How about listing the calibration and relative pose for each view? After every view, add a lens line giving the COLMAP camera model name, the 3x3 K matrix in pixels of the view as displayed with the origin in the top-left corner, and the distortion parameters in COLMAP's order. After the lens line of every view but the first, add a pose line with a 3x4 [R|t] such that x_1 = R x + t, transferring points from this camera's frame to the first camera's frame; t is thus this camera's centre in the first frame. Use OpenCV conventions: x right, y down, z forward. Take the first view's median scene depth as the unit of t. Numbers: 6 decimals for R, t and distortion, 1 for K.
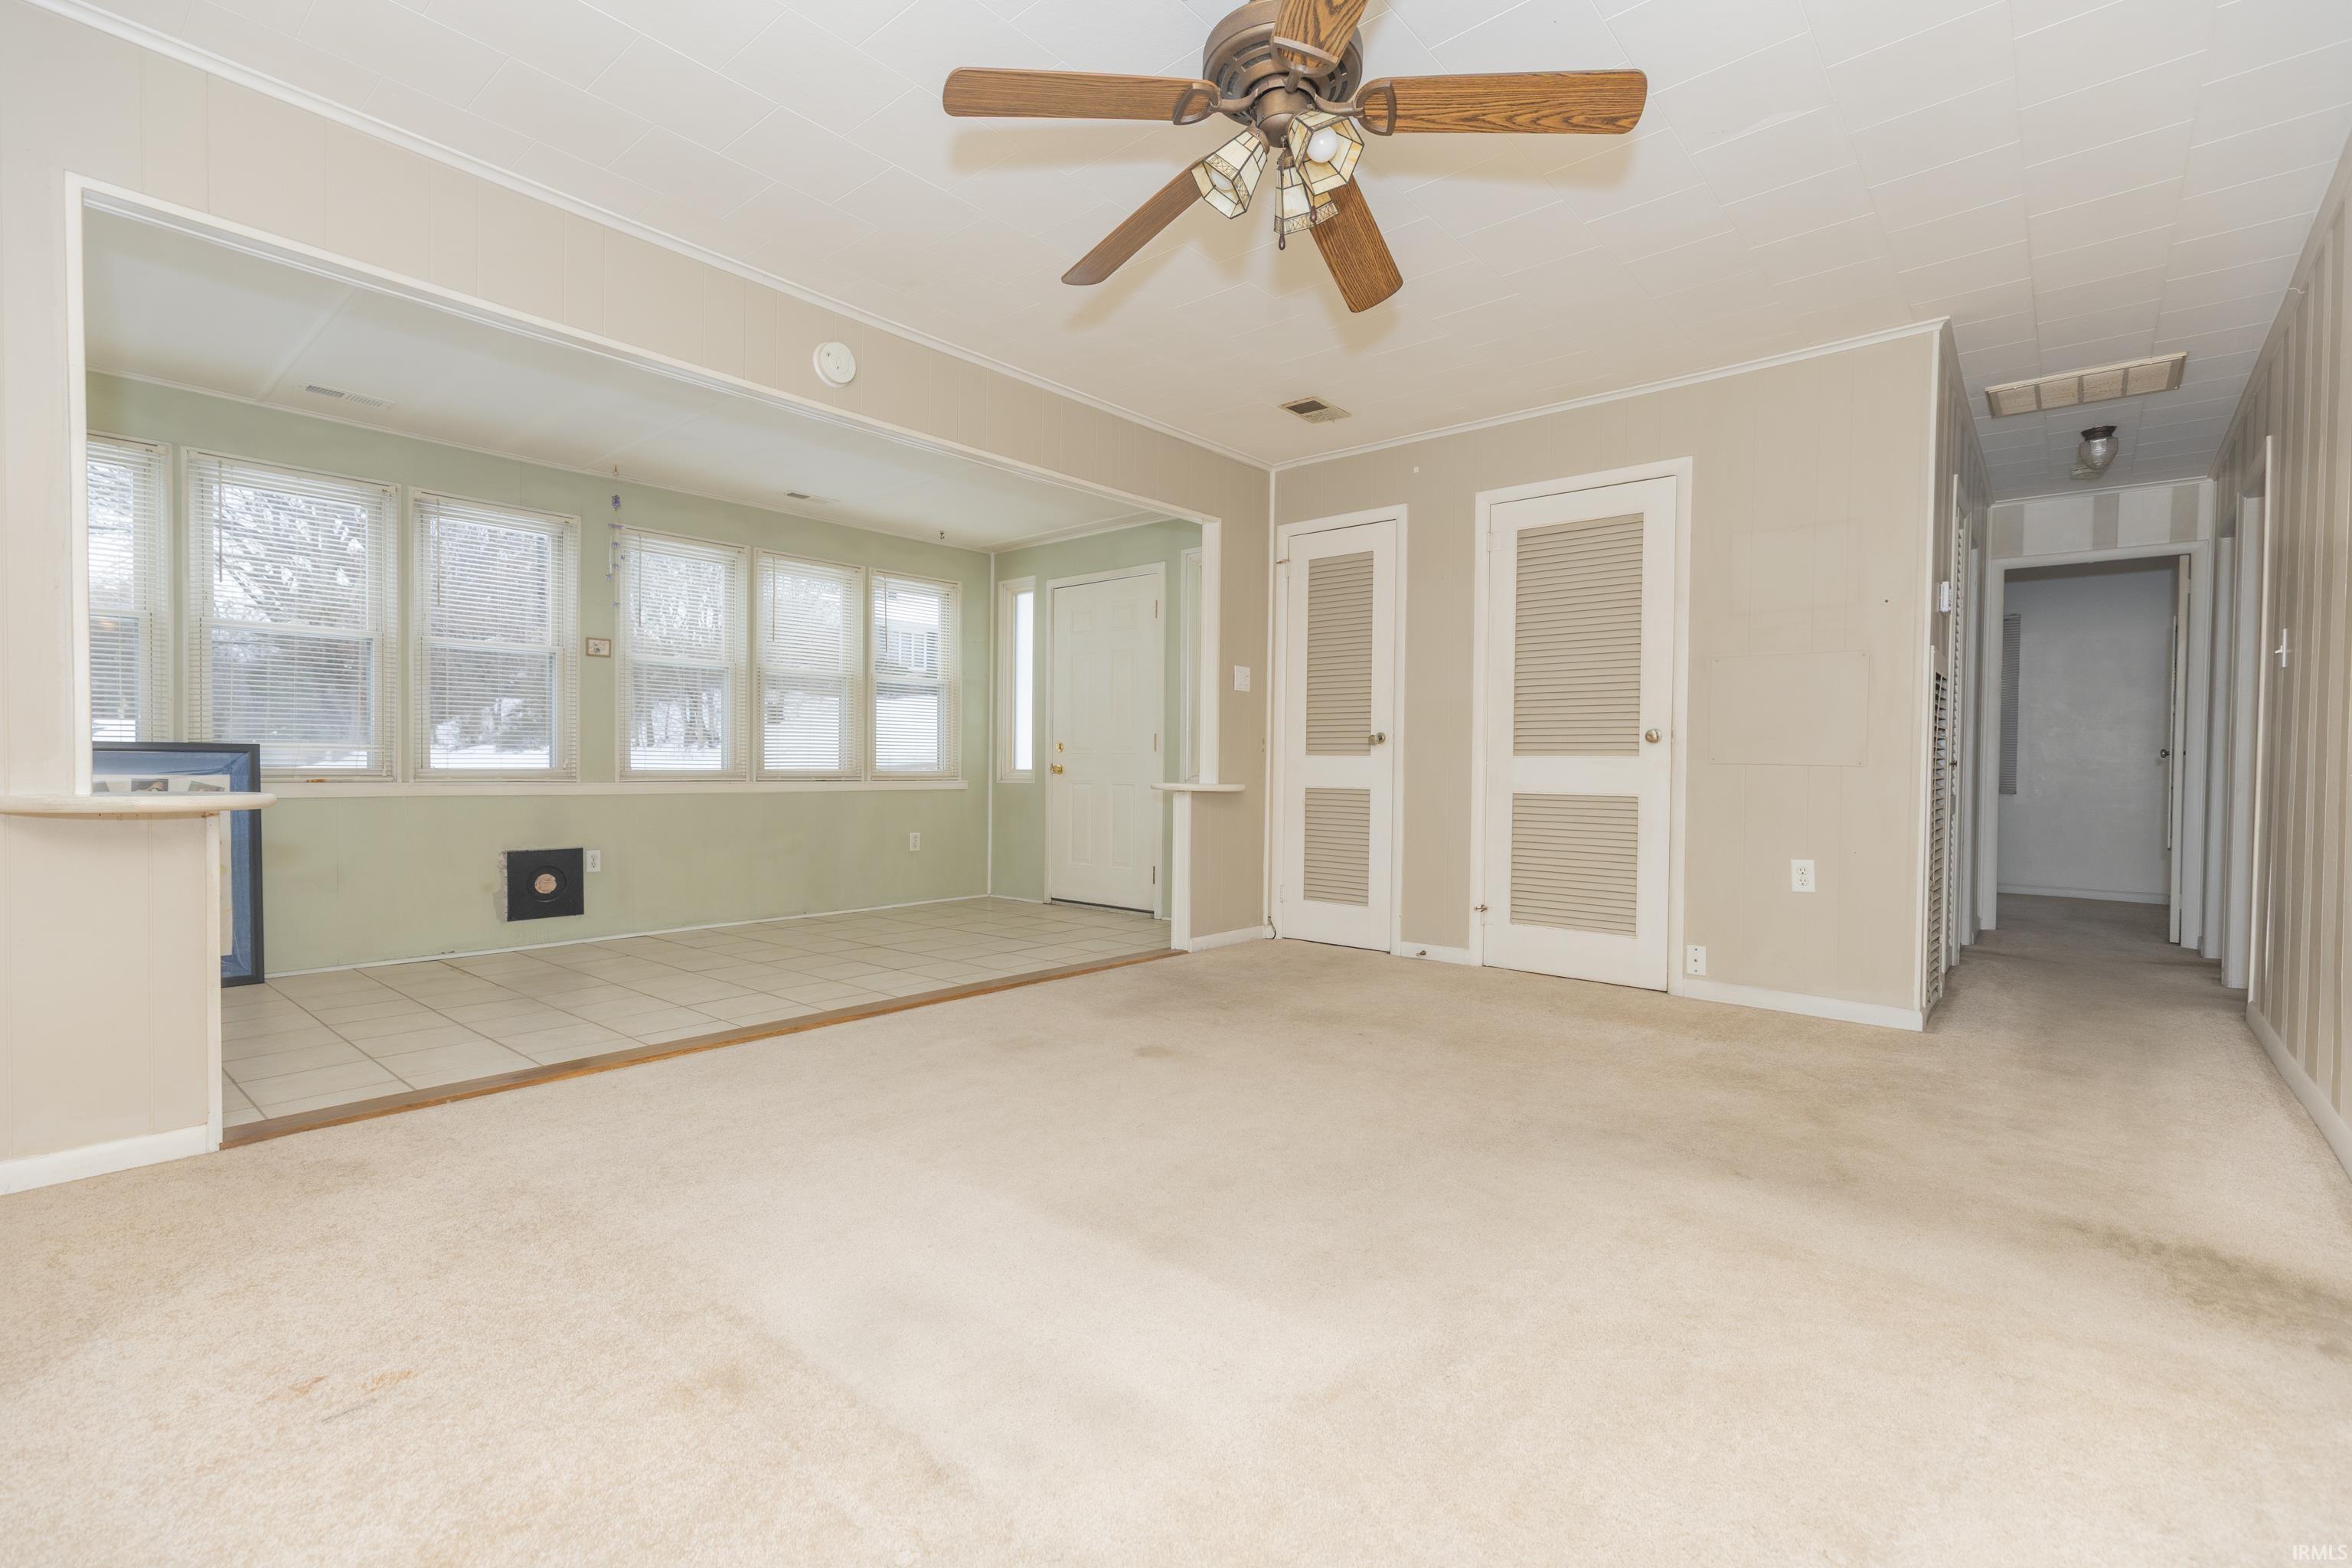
lens RADIAL K [[1050.4, 0, 1168.0], [0, 1050.4, 781.3], [0, 0, 1]] dist [0.006717, 0.000174]
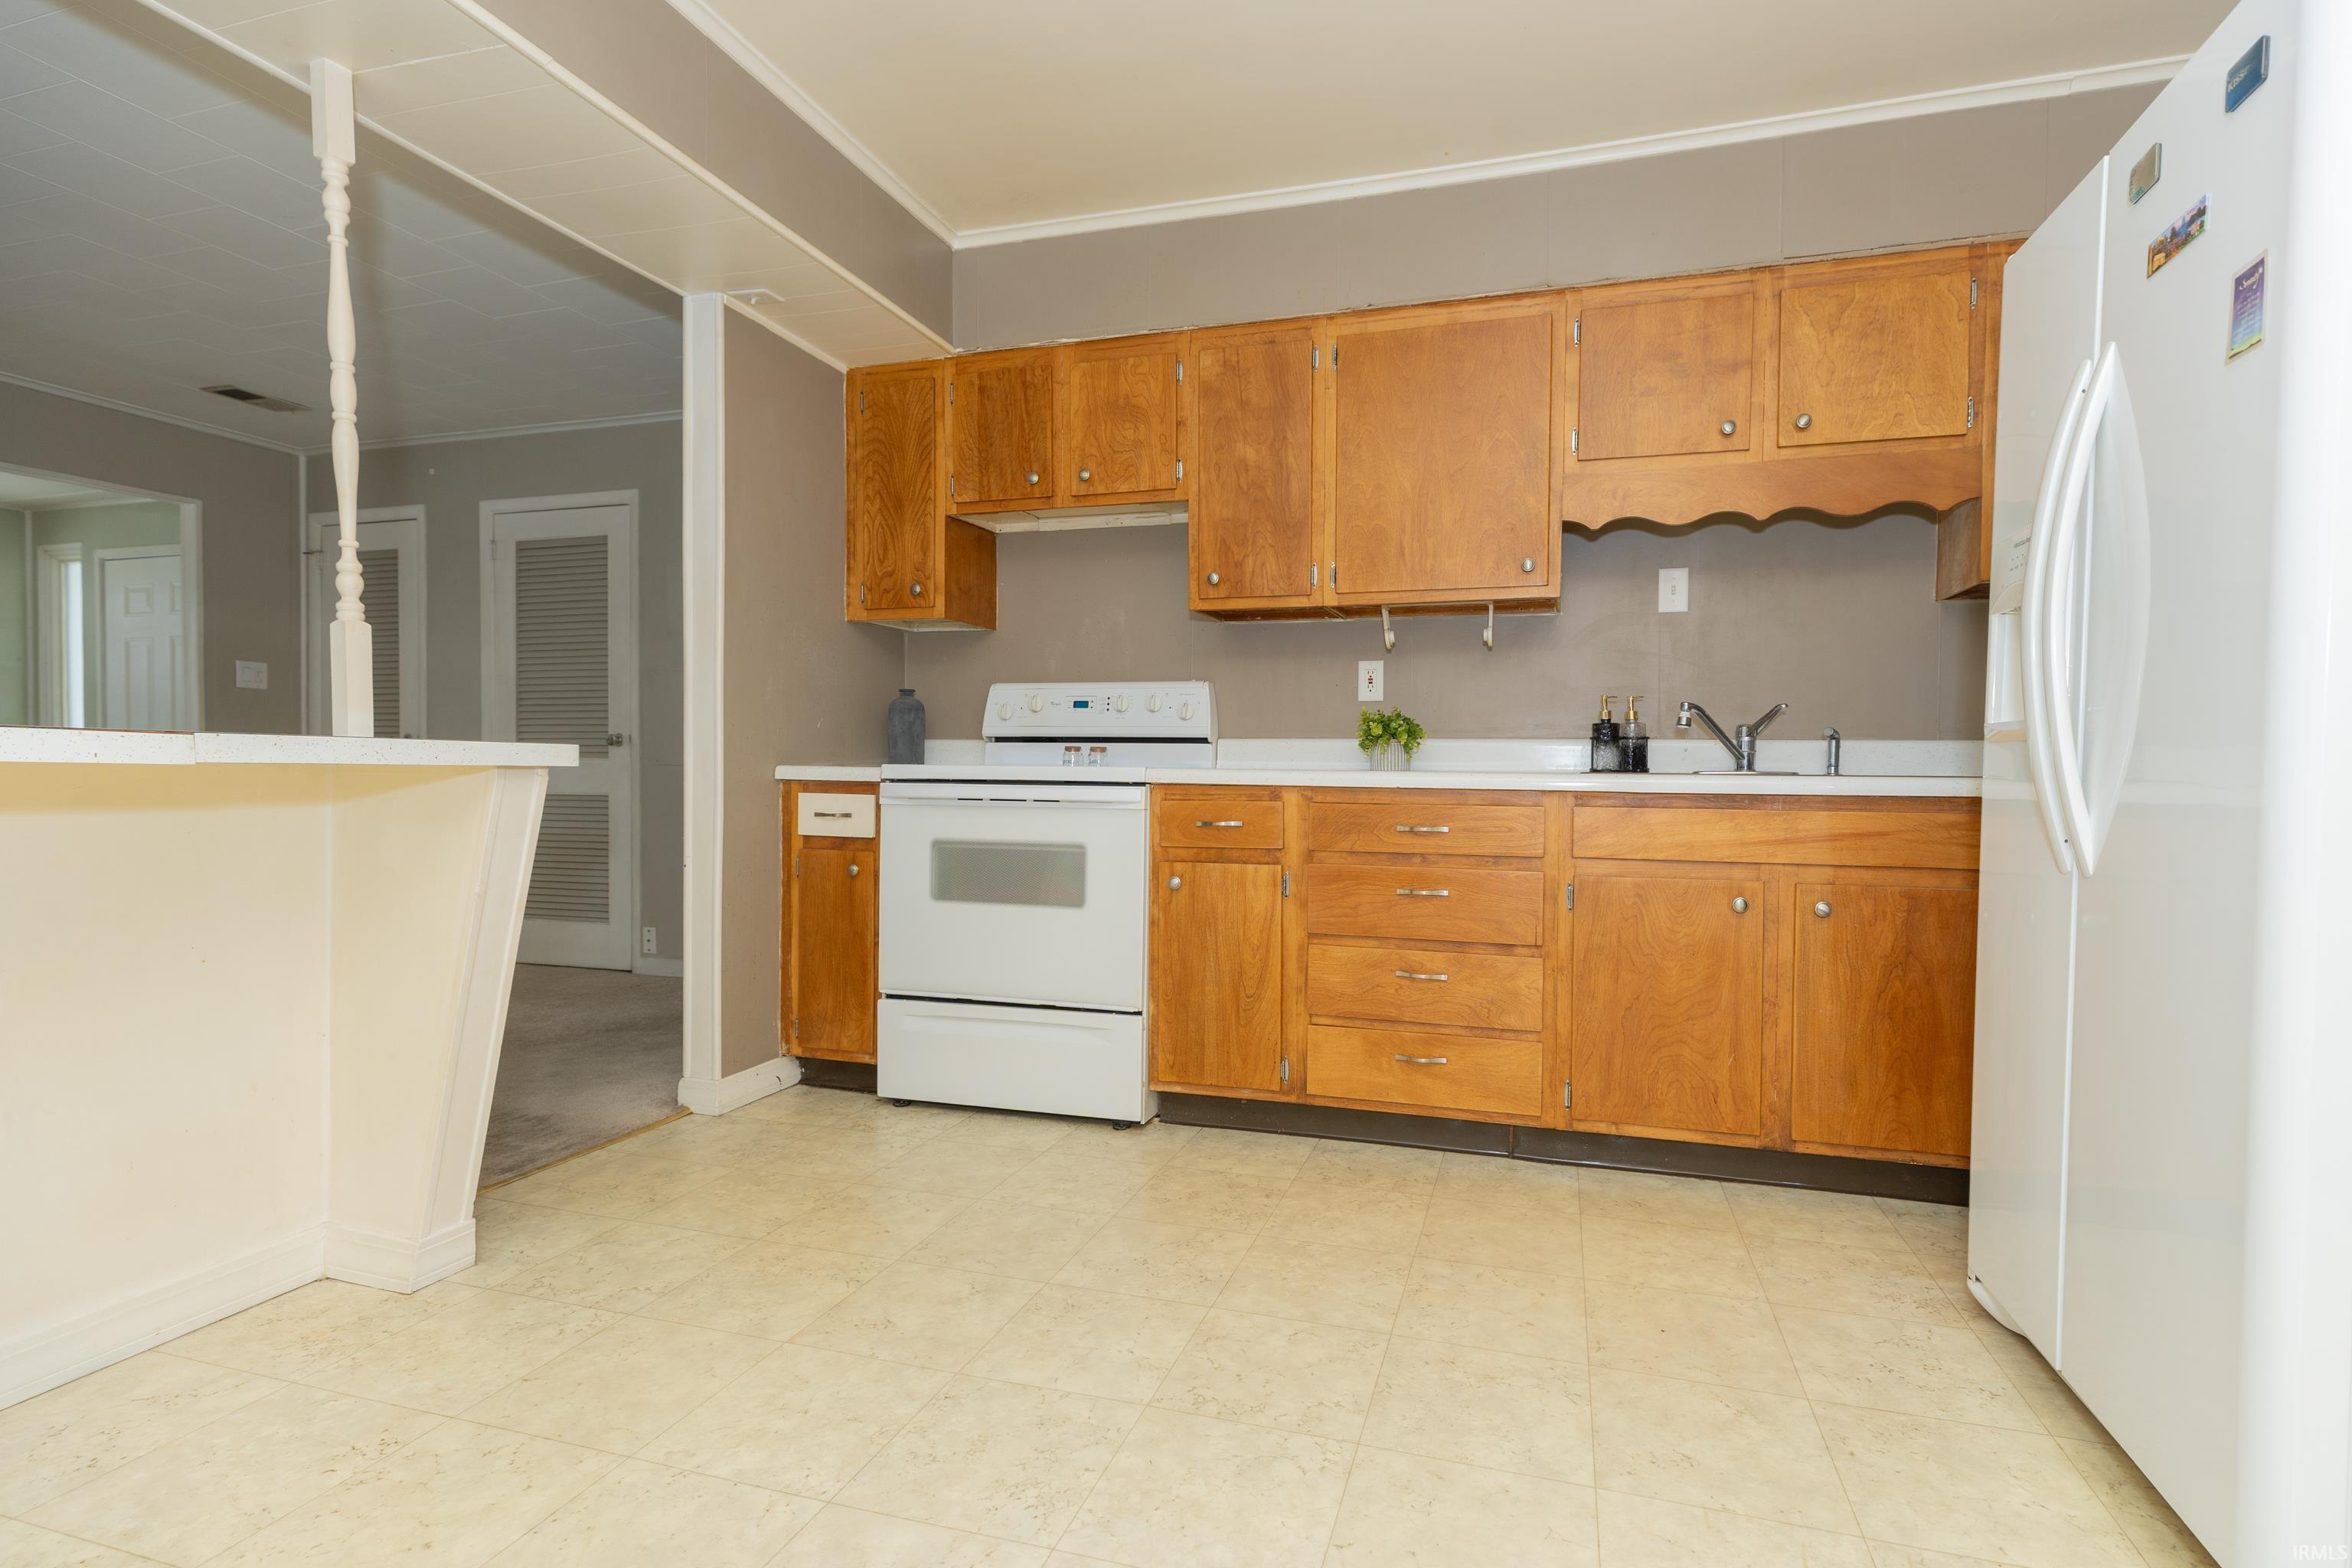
lens RADIAL K [[1110.6, 0, 1222.2], [0, 1110.6, 795.4], [0, 0, 1]] dist [0.004247, 0.000631]
pose [[0.910120, -0.012450, 0.414158, 0.431283], [0.008822, 0.999904, 0.010673, 0.006245], [-0.414251, -0.006060, 0.910142, -0.249945]]
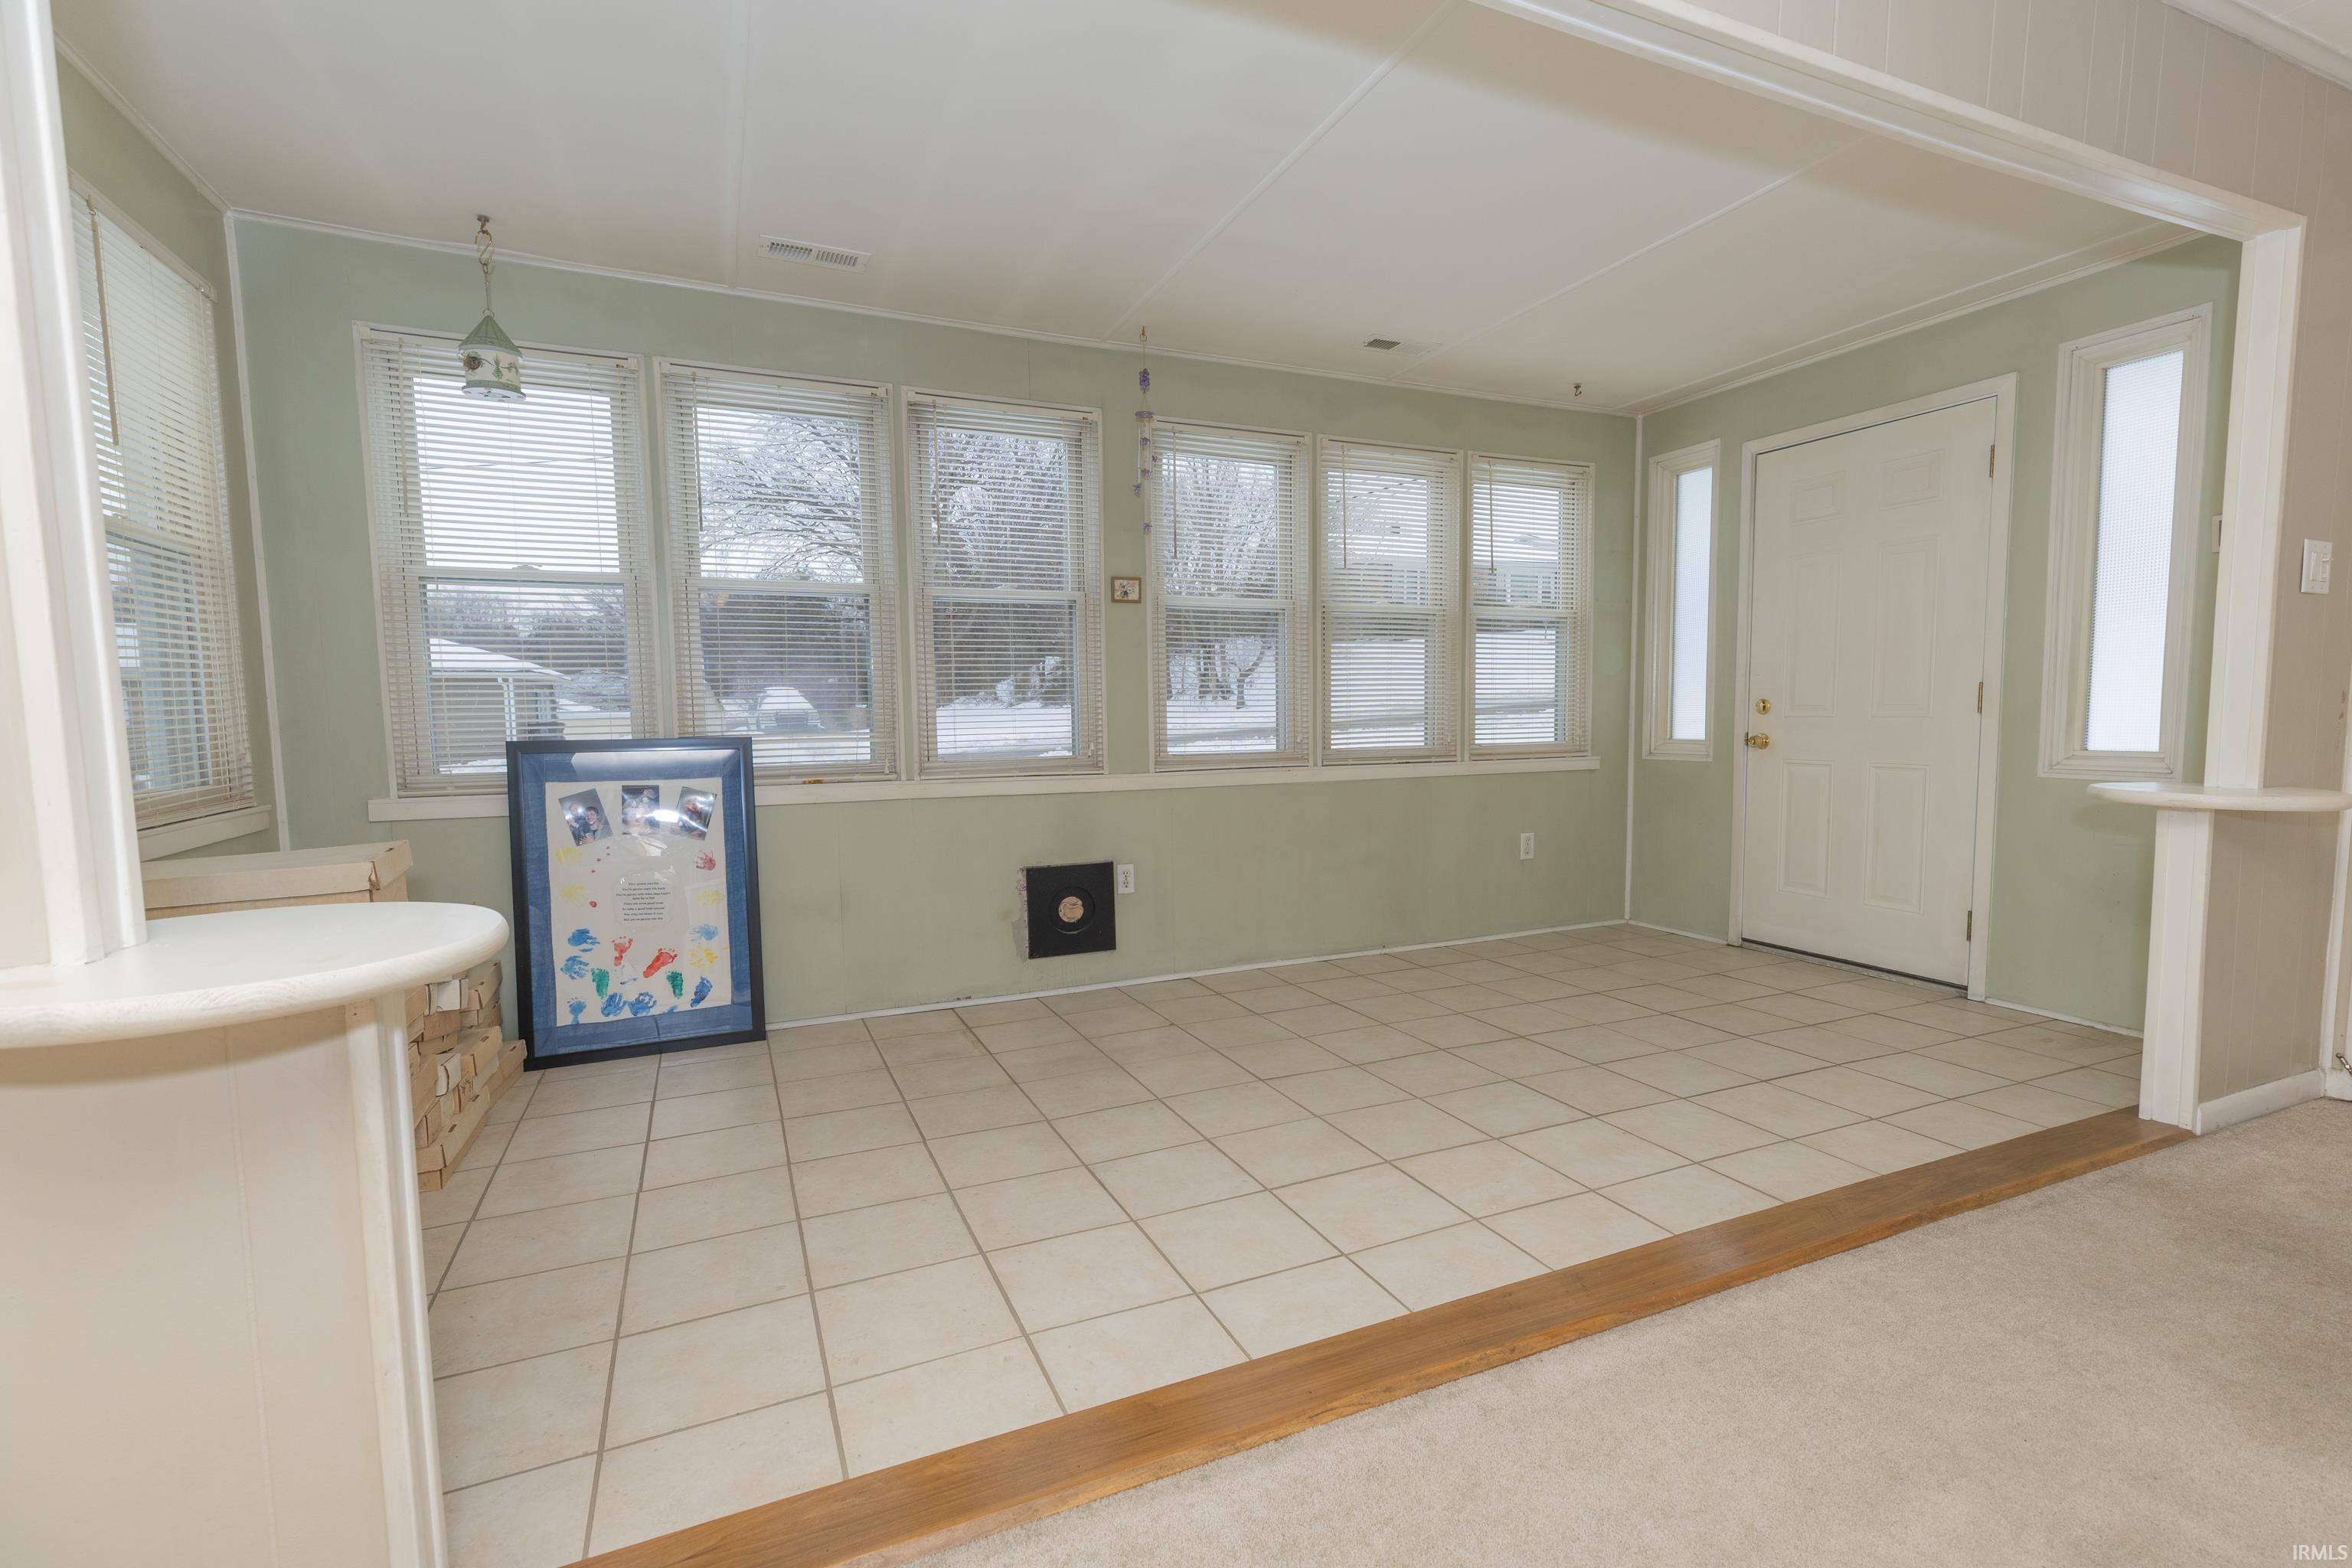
lens RADIAL K [[1070.0, 0, 1208.9], [0, 1070.0, 804.8], [0, 0, 1]] dist [-0.001847, -0.000053]
pose [[0.914099, 0.017062, -0.405131, -0.186057], [0.013597, 0.997263, 0.072680, -0.031309], [0.405262, -0.071945, 0.911365, 0.336991]]
